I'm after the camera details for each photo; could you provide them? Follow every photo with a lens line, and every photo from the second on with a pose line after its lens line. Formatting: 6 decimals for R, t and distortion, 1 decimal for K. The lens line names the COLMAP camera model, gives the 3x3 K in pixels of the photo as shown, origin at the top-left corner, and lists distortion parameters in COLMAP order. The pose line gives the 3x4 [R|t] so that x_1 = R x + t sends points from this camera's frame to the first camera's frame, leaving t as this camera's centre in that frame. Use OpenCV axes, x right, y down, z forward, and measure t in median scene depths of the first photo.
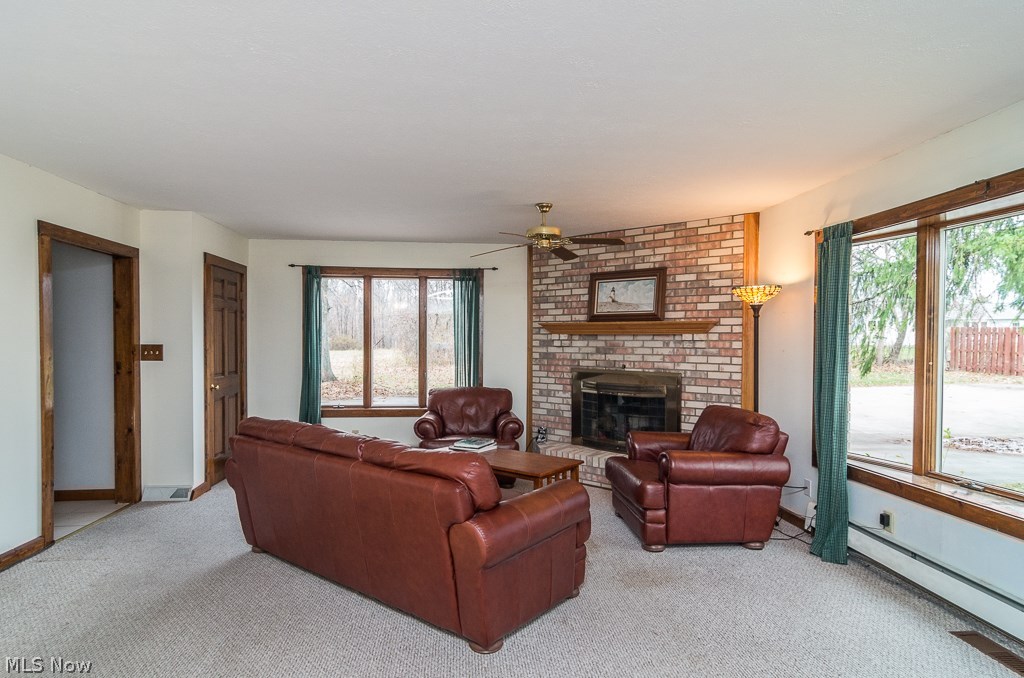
lens RADIAL K [[525.2, 0, 508.2], [0, 525.2, 342.5], [0, 0, 1]] dist [0.001389, 0.000219]
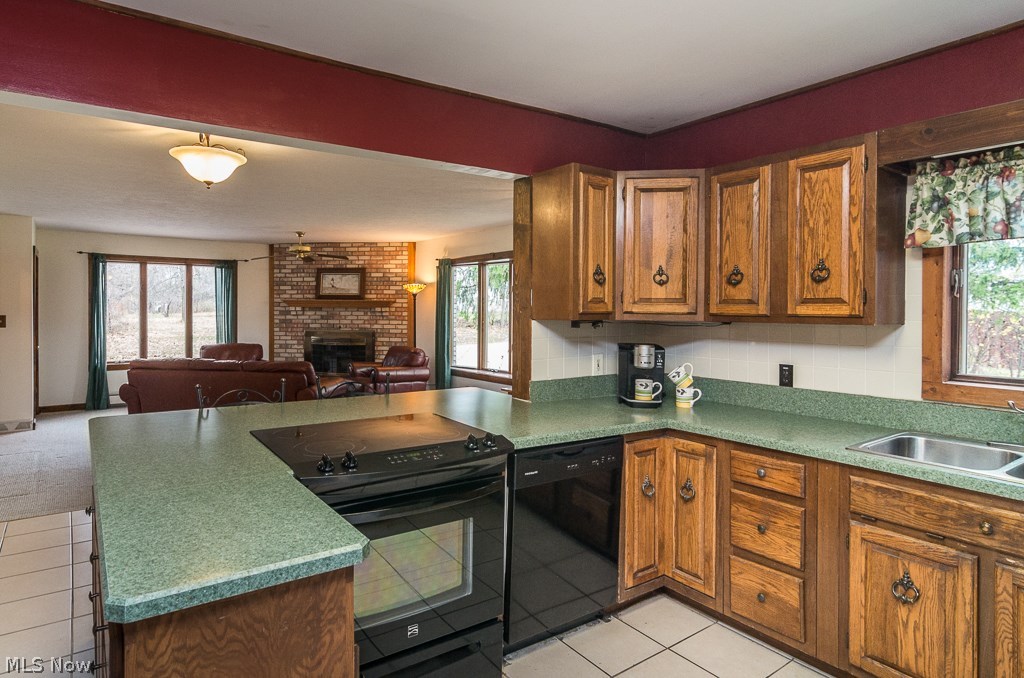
lens RADIAL K [[525.2, 0, 508.2], [0, 525.2, 342.5], [0, 0, 1]] dist [0.001389, 0.000219]
pose [[0.813915, -0.034332, 0.579969, -0.313020], [-0.003108, 0.997981, 0.063440, -0.012235], [-0.580976, -0.053437, 0.812164, -0.650665]]
